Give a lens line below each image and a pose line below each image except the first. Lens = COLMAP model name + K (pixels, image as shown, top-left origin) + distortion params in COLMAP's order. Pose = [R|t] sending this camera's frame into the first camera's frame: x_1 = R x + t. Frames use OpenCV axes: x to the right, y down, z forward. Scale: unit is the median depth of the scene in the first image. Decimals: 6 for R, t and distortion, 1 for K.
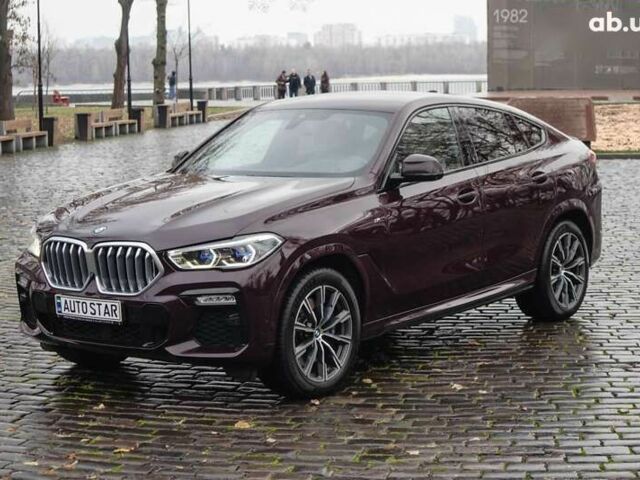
lens RADIAL K [[1998.0, 0, 320.0], [0, 1998.0, 240.0], [0, 0, 1]] dist [-0.965883, -0.379648]
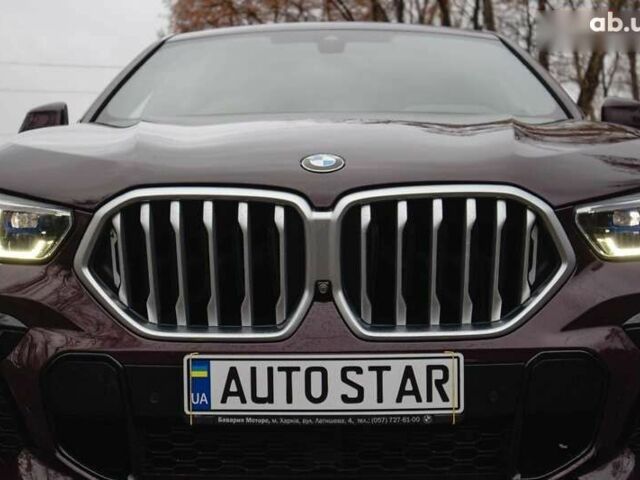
lens RADIAL K [[1331.8, 0, 320.0], [0, 1331.8, 240.0], [0, 0, 1]] dist [-0.064740, -0.057644]
pose [[0.796177, 0.013511, 0.604913, -0.256686], [0.055464, 0.993912, -0.095200, 0.031603], [-0.602516, 0.109347, 0.790581, 0.819182]]
